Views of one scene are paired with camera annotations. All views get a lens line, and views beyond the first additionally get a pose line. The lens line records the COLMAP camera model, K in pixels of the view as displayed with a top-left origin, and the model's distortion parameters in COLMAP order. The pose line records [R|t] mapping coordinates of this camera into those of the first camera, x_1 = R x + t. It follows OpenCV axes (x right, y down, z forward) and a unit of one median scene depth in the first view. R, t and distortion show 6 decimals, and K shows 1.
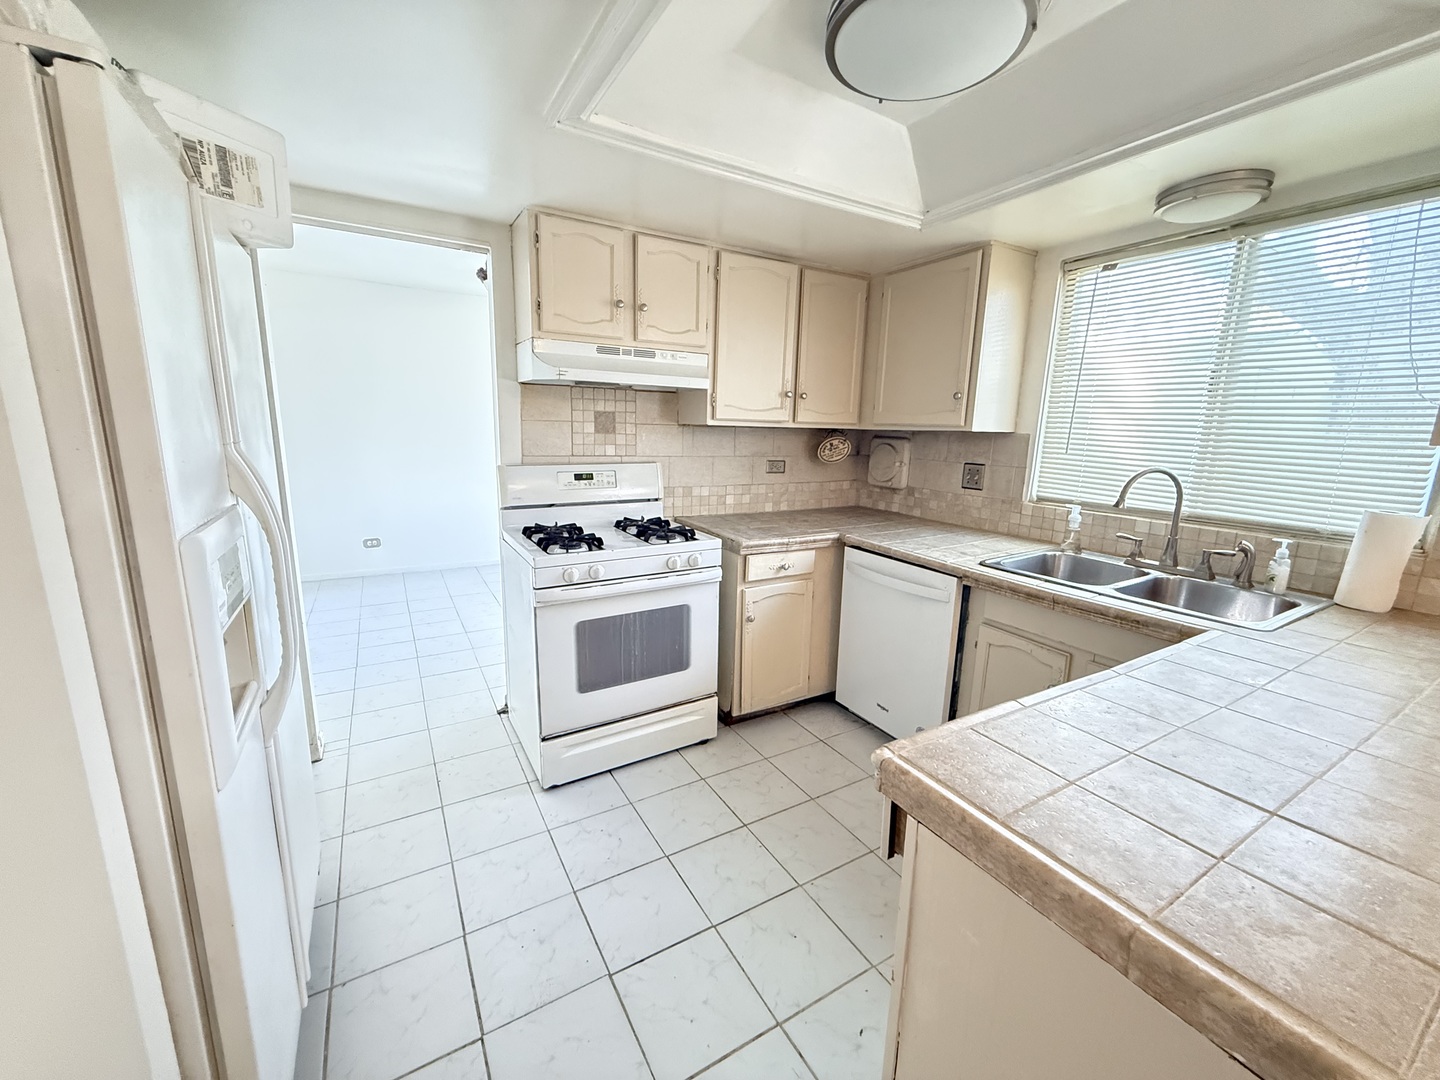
lens RADIAL K [[572.2, 0, 714.7], [0, 572.2, 538.2], [0, 0, 1]] dist [-0.002030, 0.000388]
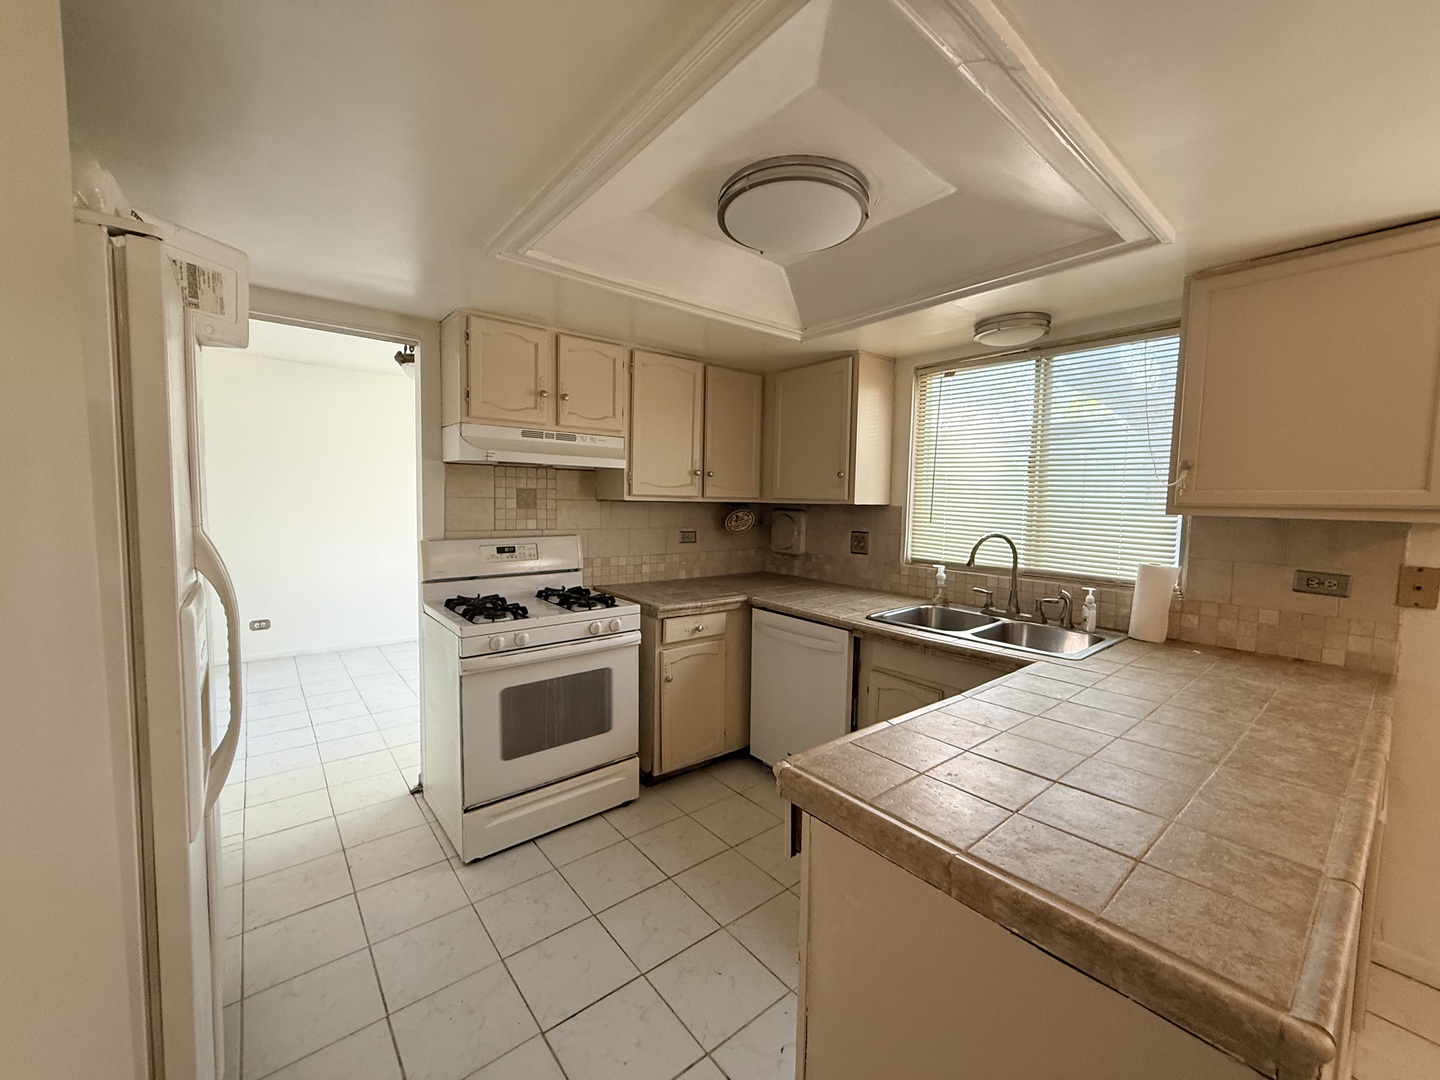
lens RADIAL K [[572.2, 0, 714.8], [0, 572.2, 538.6], [0, 0, 1]] dist [-0.002030, 0.000388]
pose [[0.987946, -0.016643, 0.153903, -0.013318], [0.035099, 0.992395, -0.117987, 0.010685], [-0.150769, 0.121967, 0.981016, -0.100167]]
